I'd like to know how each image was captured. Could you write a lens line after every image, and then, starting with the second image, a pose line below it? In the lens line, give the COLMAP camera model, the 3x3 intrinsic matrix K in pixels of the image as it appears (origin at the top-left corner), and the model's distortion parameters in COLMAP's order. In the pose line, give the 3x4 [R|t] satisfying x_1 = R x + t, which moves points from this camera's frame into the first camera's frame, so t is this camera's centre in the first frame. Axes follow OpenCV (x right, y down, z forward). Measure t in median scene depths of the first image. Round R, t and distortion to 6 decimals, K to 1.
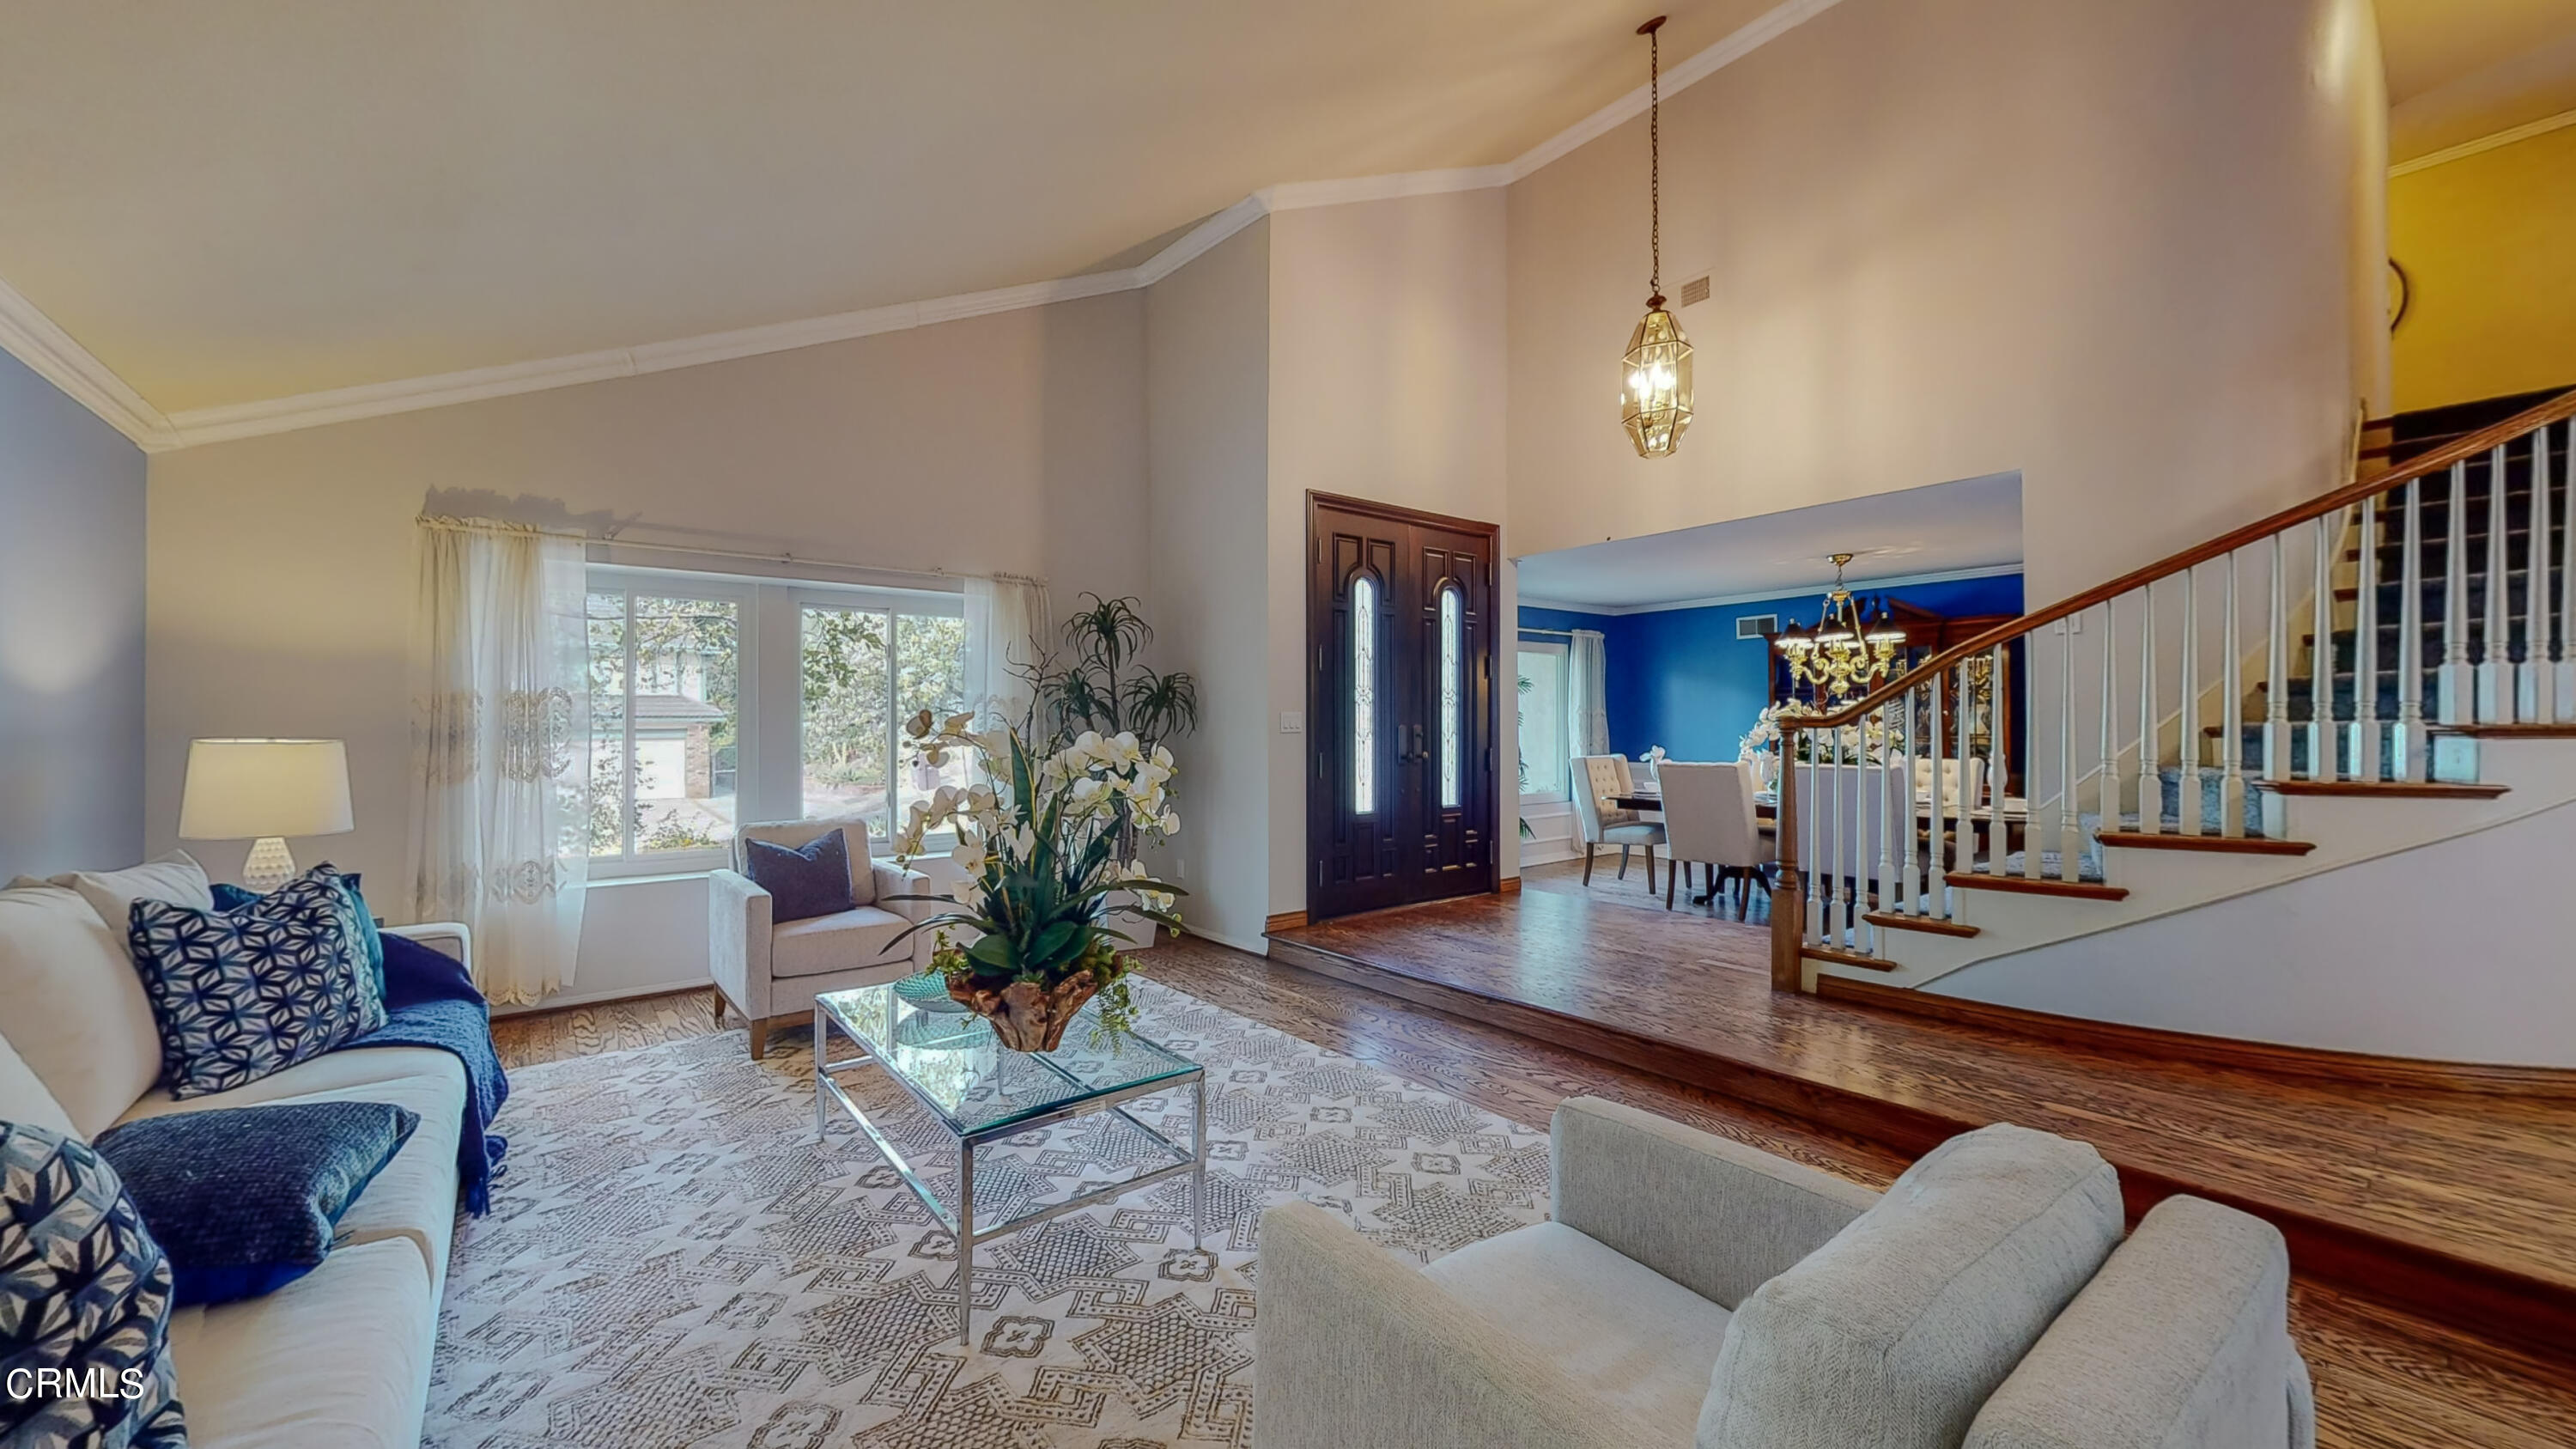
lens RADIAL K [[976.1, 0, 1285.5], [0, 976.1, 725.7], [0, 0, 1]] dist [0.002796, 0.000073]
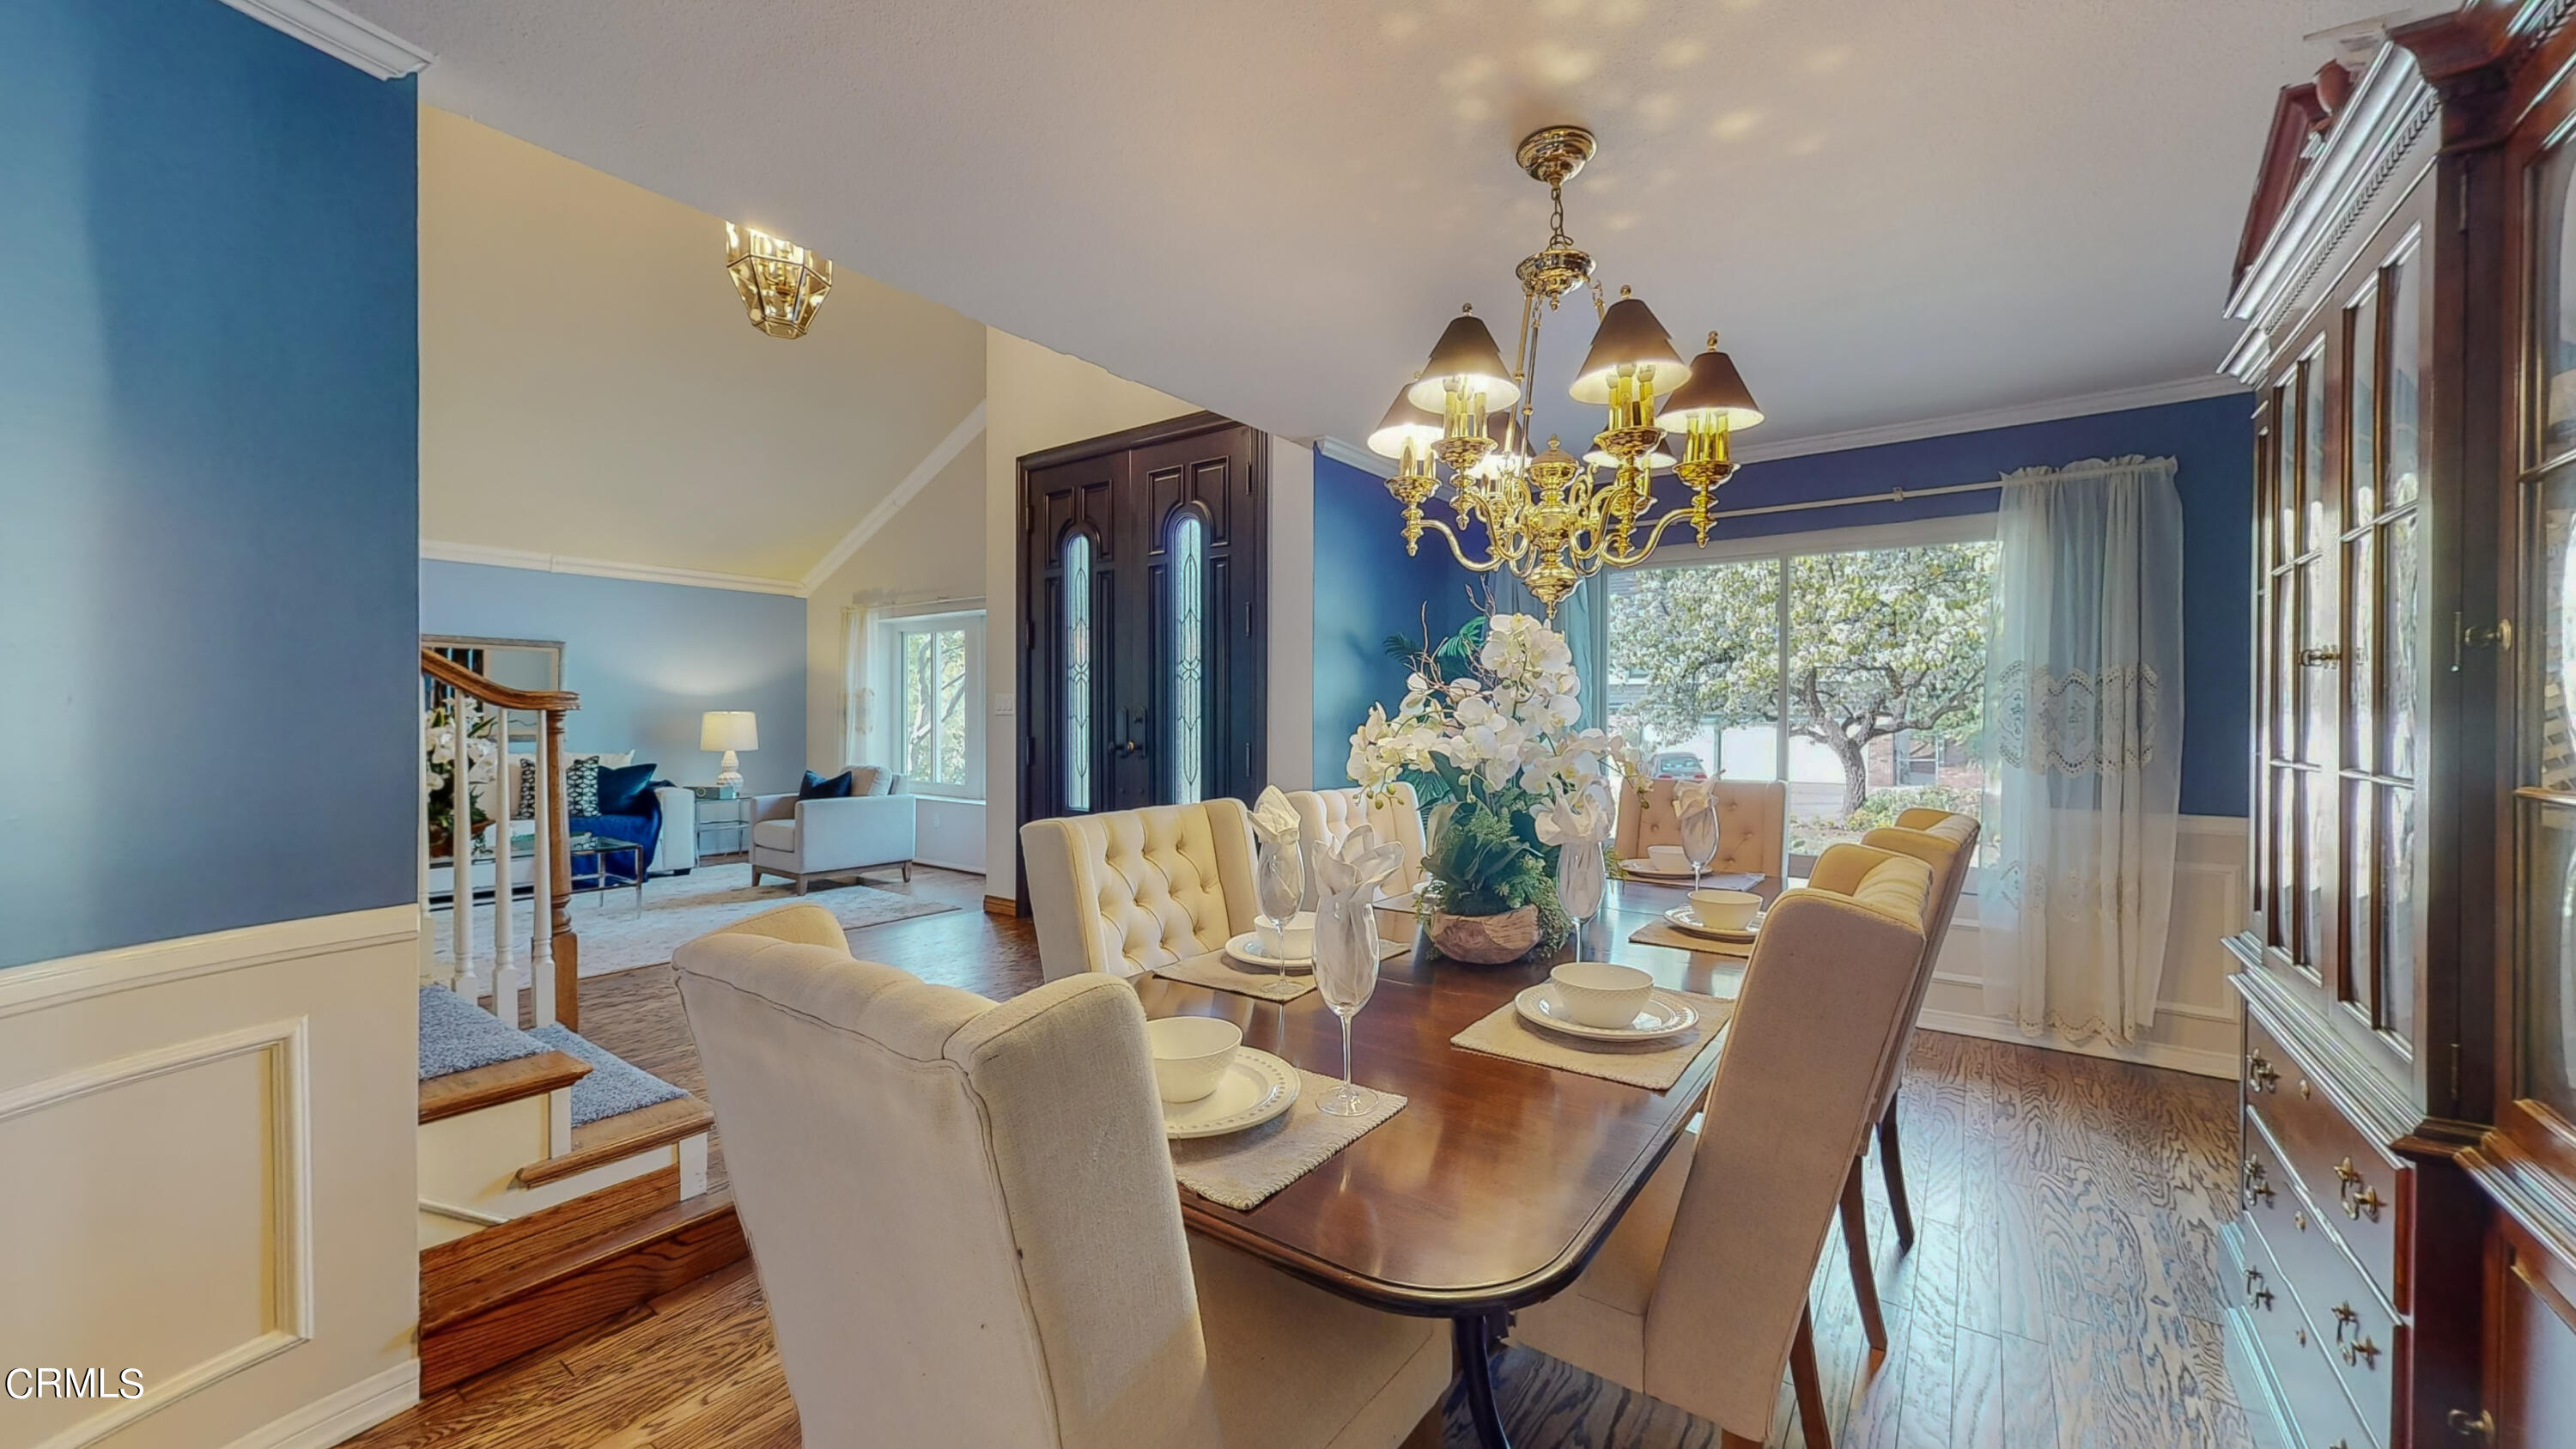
lens RADIAL K [[976.1, 0, 1279.5], [0, 976.1, 720.5], [0, 0, 1]] dist [0.002796, 0.000073]
pose [[0.277899, 0.008312, -0.960574, 0.943391], [-0.002620, 0.999965, 0.007895, 0.004421], [0.960607, 0.000323, 0.277912, 0.921624]]
